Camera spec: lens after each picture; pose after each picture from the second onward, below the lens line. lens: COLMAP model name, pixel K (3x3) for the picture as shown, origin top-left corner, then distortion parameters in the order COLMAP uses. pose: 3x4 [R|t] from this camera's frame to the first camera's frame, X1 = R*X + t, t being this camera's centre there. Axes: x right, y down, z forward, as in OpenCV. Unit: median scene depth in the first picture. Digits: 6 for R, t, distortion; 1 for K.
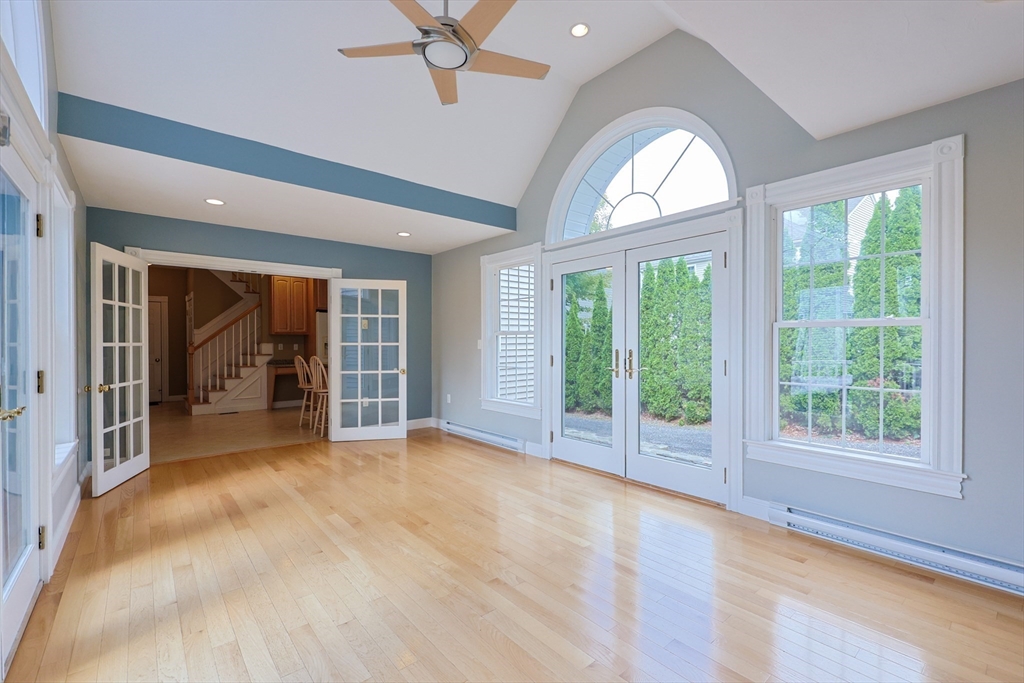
lens RADIAL K [[446.1, 0, 517.4], [0, 446.1, 346.1], [0, 0, 1]] dist [-0.000421, -0.000322]
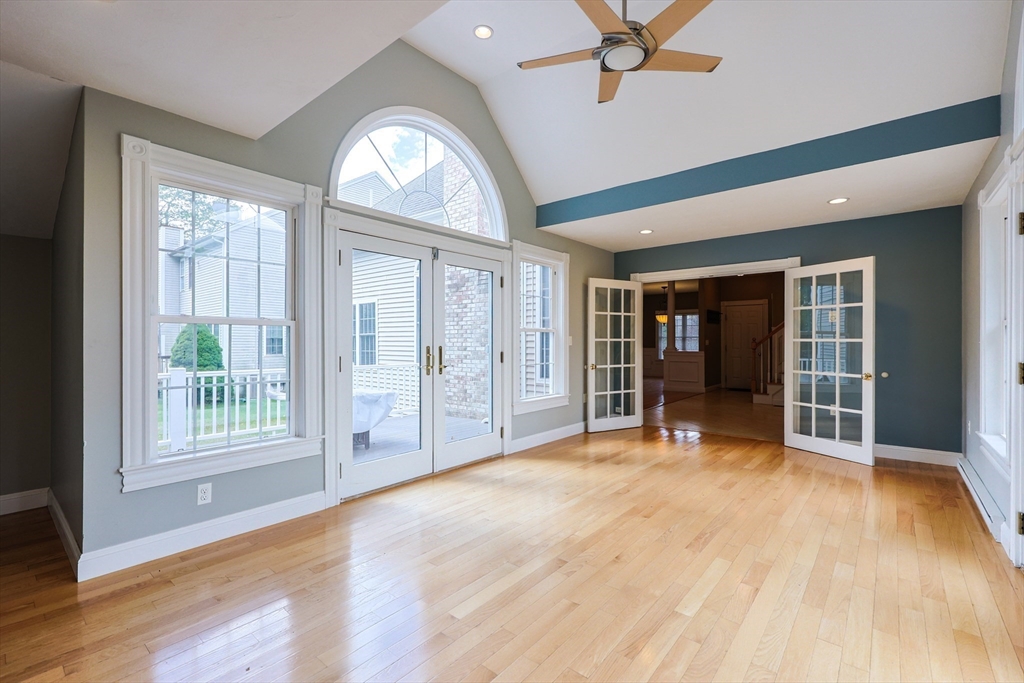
lens RADIAL K [[444.6, 0, 516.0], [0, 444.6, 338.8], [0, 0, 1]] dist [-0.000146, -0.000274]
pose [[0.164747, -0.001449, -0.986335, 0.579817], [-0.010455, 0.999940, -0.003215, 0.002347], [0.986280, 0.010841, 0.164722, 0.426977]]
